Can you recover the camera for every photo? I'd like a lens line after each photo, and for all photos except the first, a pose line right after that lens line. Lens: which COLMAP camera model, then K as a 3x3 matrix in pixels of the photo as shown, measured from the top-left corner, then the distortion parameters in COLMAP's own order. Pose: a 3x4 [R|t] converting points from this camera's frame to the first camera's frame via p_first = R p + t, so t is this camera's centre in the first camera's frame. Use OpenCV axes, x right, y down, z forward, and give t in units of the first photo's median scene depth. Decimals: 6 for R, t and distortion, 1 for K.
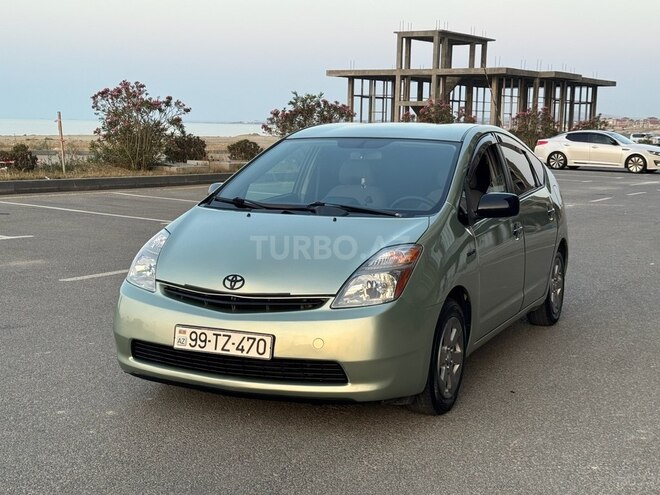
lens RADIAL K [[1034.7, 0, 330.0], [0, 1034.7, 247.5], [0, 0, 1]] dist [0.160182, -0.135222]
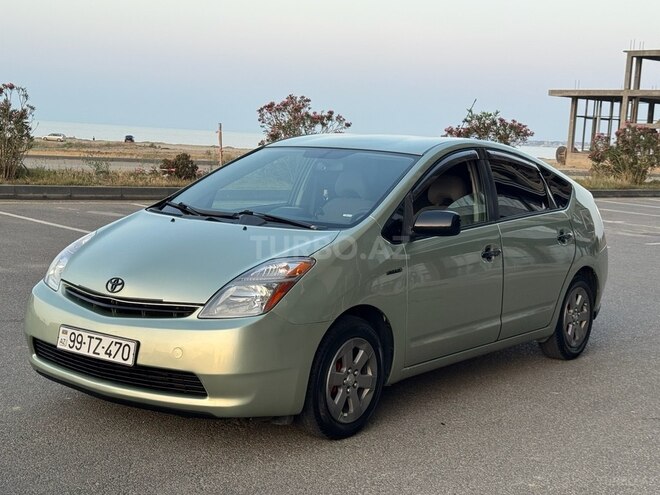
lens RADIAL K [[1034.7, 0, 330.0], [0, 1034.7, 247.5], [0, 0, 1]] dist [0.160182, -0.135222]
pose [[0.974335, 0.053596, -0.218629, 0.269229], [-0.057508, 0.998278, -0.011566, -0.002220], [0.217633, 0.023842, 0.975739, 0.065058]]
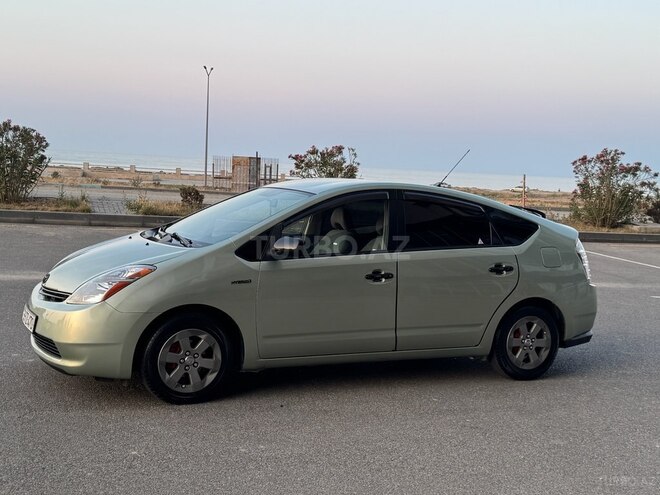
lens RADIAL K [[889.3, 0, 330.0], [0, 889.3, 247.5], [0, 0, 1]] dist [0.134387, -0.022807]
pose [[0.754875, 0.079238, -0.651065, 0.848349], [-0.112742, 0.993576, -0.009795, -0.033964], [0.646106, 0.080796, 0.758959, 0.254954]]
